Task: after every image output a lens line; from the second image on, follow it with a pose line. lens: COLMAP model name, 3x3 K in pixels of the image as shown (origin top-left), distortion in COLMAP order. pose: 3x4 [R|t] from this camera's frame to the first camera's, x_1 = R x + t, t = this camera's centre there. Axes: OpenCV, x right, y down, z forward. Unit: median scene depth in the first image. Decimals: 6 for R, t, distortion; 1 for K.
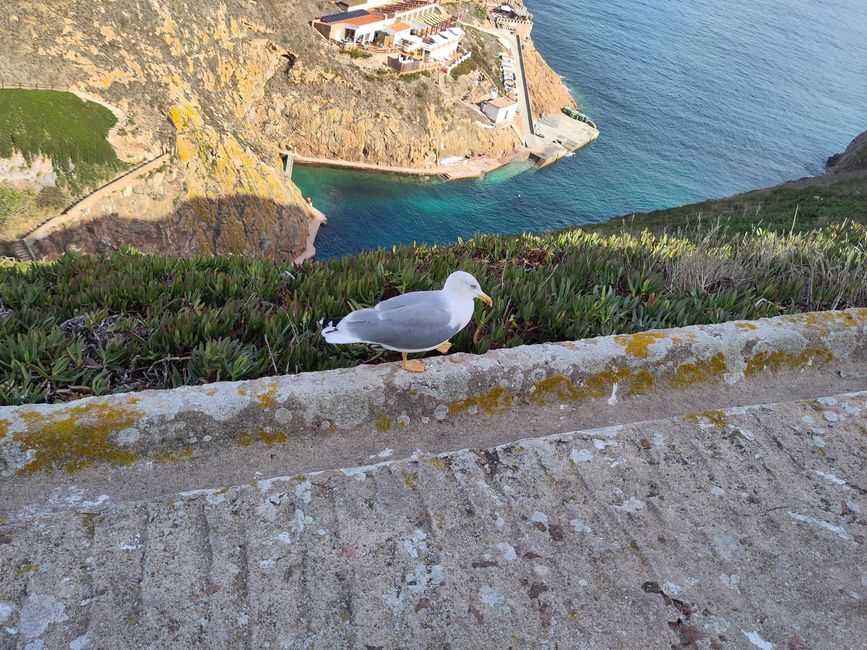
lens RADIAL K [[749.6, 0, 433.5], [0, 749.6, 325.0], [0, 0, 1]] dist [0.033231, -0.022409]
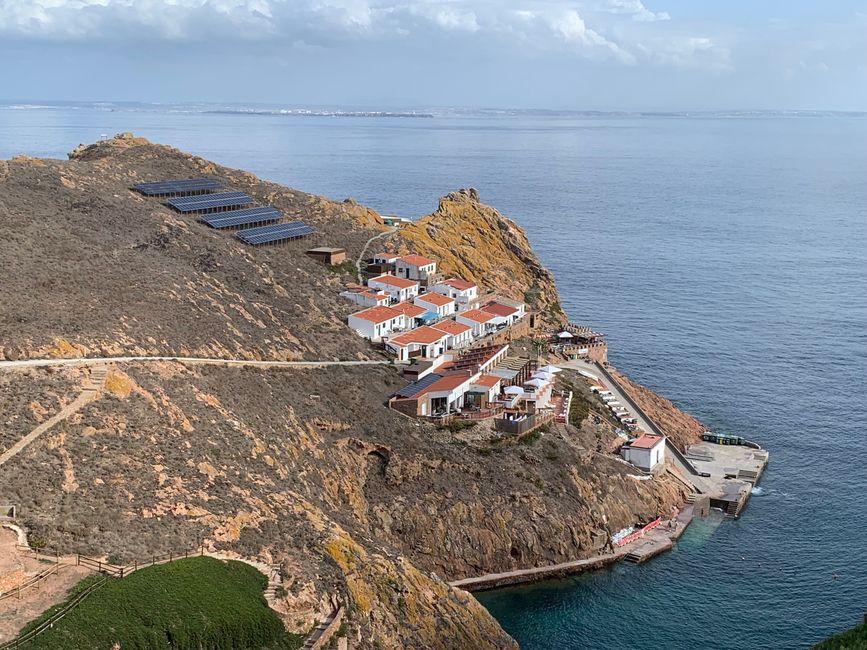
lens RADIAL K [[1171.8, 0, 433.5], [0, 1171.8, 325.0], [0, 0, 1]] dist [0.181772, -0.022940]
pose [[0.959077, -0.255735, 0.121538, -0.243582], [0.283143, 0.864068, -0.416193, 0.012679], [0.001418, 0.433573, 0.901117, -0.041849]]
